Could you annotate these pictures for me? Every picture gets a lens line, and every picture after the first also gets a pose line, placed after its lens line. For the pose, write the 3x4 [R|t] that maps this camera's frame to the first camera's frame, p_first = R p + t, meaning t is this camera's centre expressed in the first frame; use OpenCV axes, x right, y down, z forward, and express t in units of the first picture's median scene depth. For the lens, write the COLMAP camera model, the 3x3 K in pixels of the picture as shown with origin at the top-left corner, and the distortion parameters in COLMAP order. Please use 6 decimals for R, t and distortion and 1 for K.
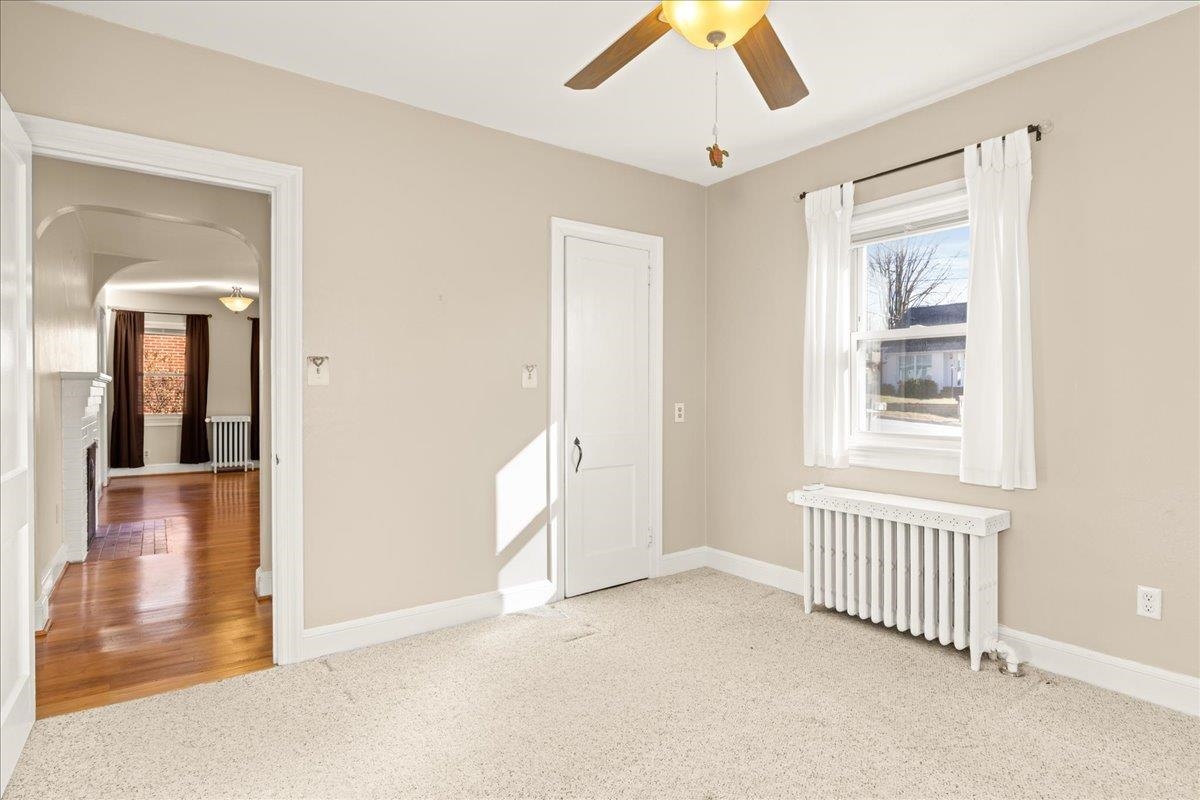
lens RADIAL K [[608.3, 0, 612.2], [0, 608.3, 397.8], [0, 0, 1]] dist [-0.000637, -0.000094]
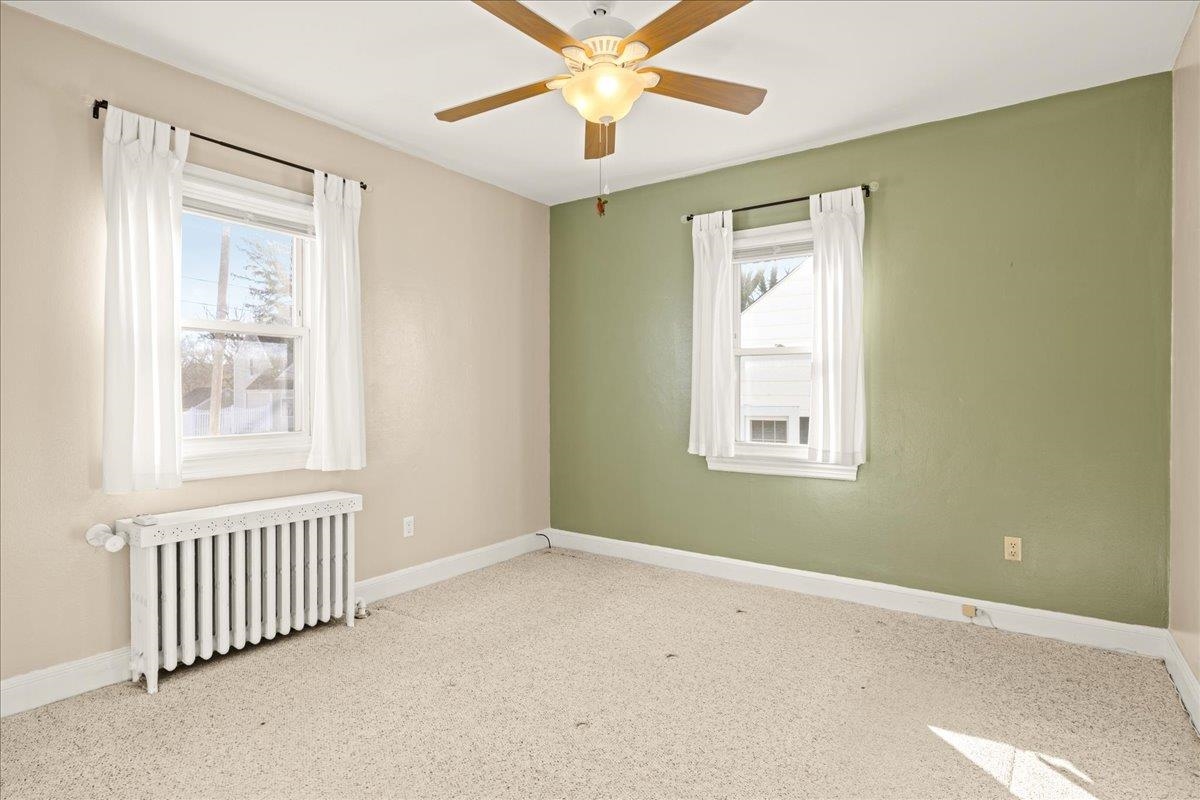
lens RADIAL K [[608.3, 0, 612.2], [0, 608.3, 397.8], [0, 0, 1]] dist [-0.000637, -0.000094]
pose [[-0.292321, -0.008223, 0.956285, -0.731876], [0.006244, 0.999925, 0.010507, -0.006066], [-0.956300, 0.009043, -0.292247, 0.927240]]
